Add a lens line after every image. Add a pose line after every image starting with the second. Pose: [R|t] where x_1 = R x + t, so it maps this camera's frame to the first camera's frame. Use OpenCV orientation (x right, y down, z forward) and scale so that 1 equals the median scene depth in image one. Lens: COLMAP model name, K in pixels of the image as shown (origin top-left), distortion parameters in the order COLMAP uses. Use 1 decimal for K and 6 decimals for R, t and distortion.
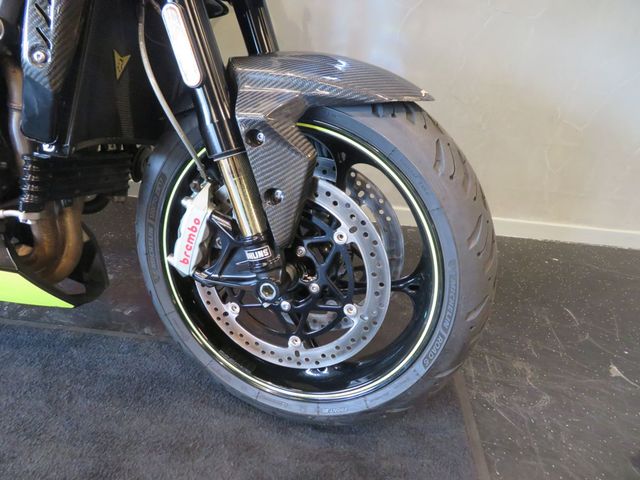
lens RADIAL K [[457.0, 0, 320.7], [0, 457.0, 242.6], [0, 0, 1]] dist [-0.014666, 0.016615]
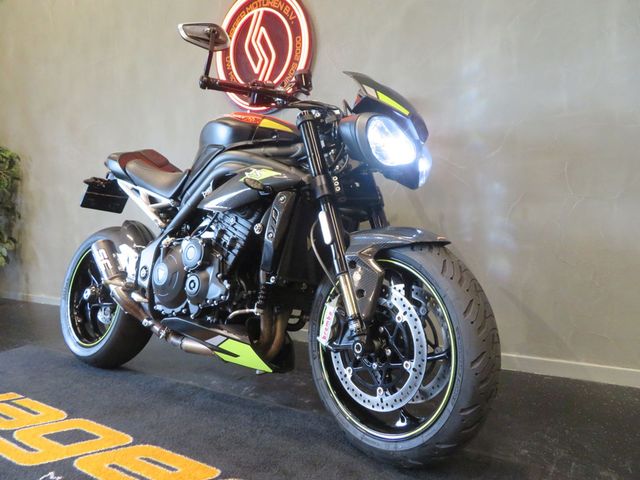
lens RADIAL K [[457.0, 0, 317.0], [0, 457.0, 238.7], [0, 0, 1]] dist [-0.014666, 0.016615]
pose [[0.867556, -0.095171, -0.488148, 0.602258], [-0.137663, 0.897217, -0.419585, 0.453215], [0.477907, 0.431213, 0.765284, -0.575684]]
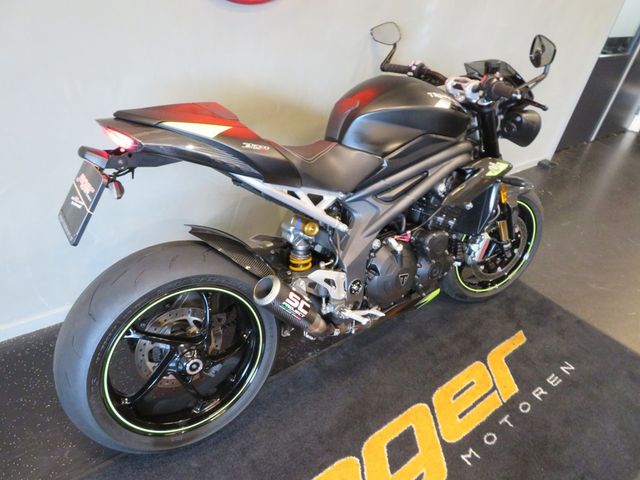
lens RADIAL K [[457.0, 0, 321.8], [0, 457.0, 238.0], [0, 0, 1]] dist [-0.014666, 0.016615]
pose [[0.734024, -0.360340, 0.575643, -2.602103], [0.280467, 0.932810, 0.226284, -0.987442], [-0.618504, -0.004649, 0.785768, -0.618307]]
